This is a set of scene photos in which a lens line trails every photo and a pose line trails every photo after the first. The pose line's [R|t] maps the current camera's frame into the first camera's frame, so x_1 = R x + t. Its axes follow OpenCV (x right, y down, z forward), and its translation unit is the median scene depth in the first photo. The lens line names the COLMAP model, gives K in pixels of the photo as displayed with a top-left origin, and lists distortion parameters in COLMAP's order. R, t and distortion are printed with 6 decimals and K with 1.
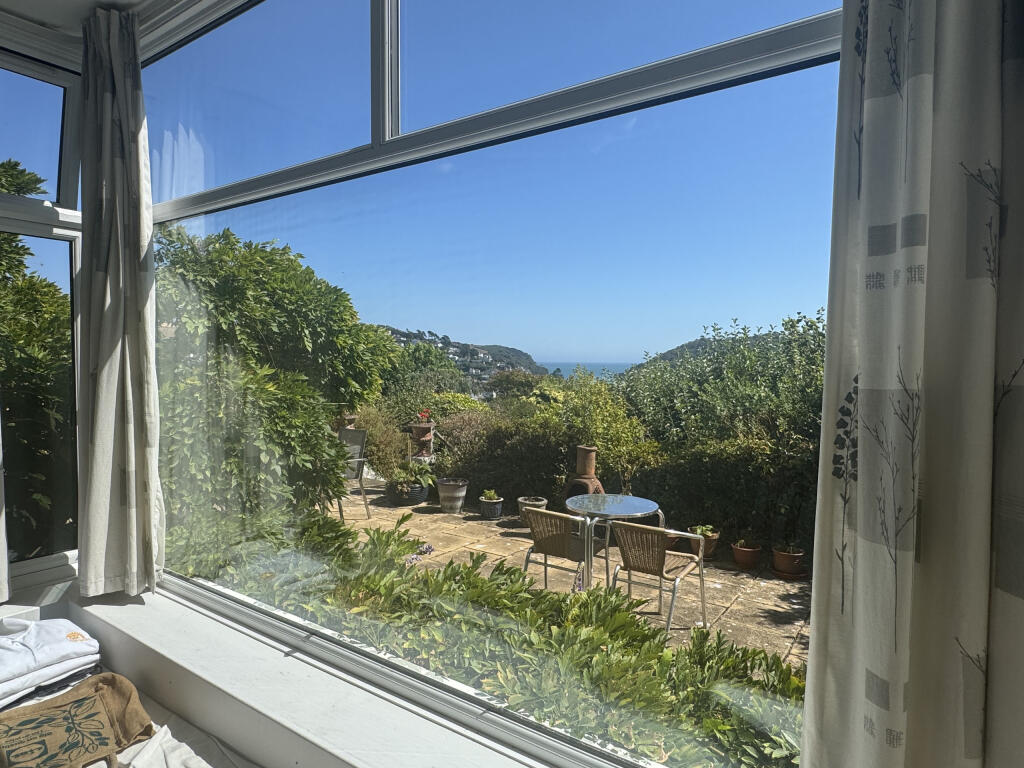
lens RADIAL K [[613.7, 0, 508.6], [0, 613.7, 382.7], [0, 0, 1]] dist [-0.003090, -0.000456]
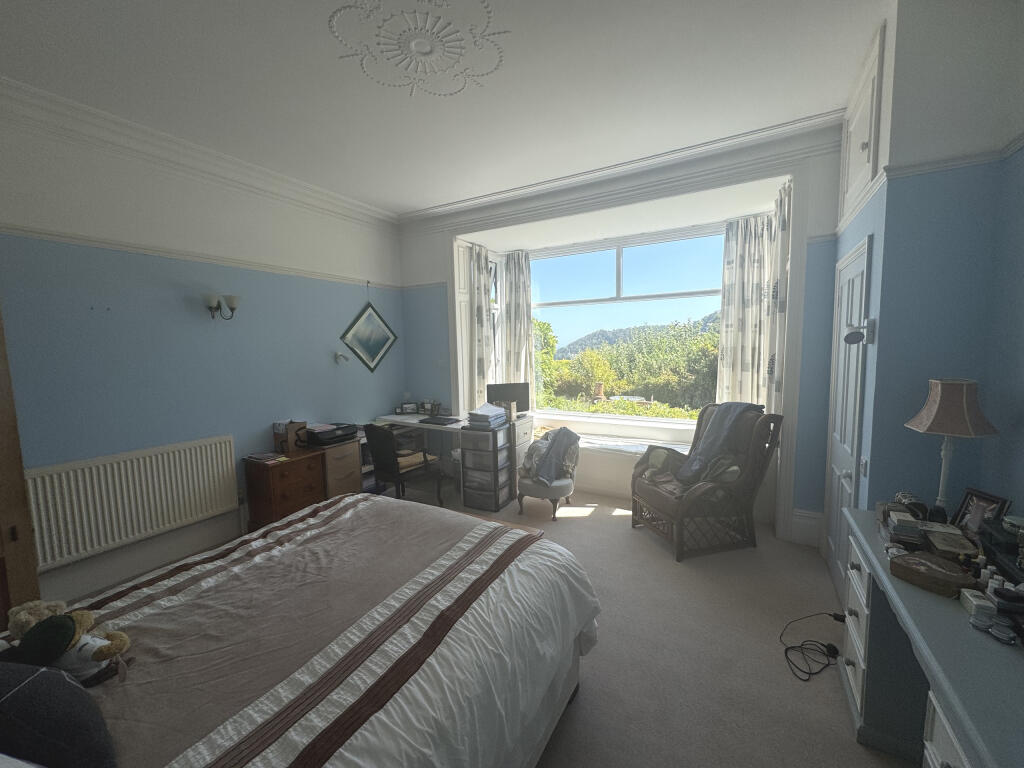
lens RADIAL K [[408.7, 0, 516.6], [0, 408.7, 384.5], [0, 0, 1]] dist [-0.001861, -0.000246]
pose [[0.994668, -0.037518, 0.096065, -0.522418], [0.032370, 0.997984, 0.054599, 0.025171], [-0.097920, -0.051199, 0.993876, -0.794921]]
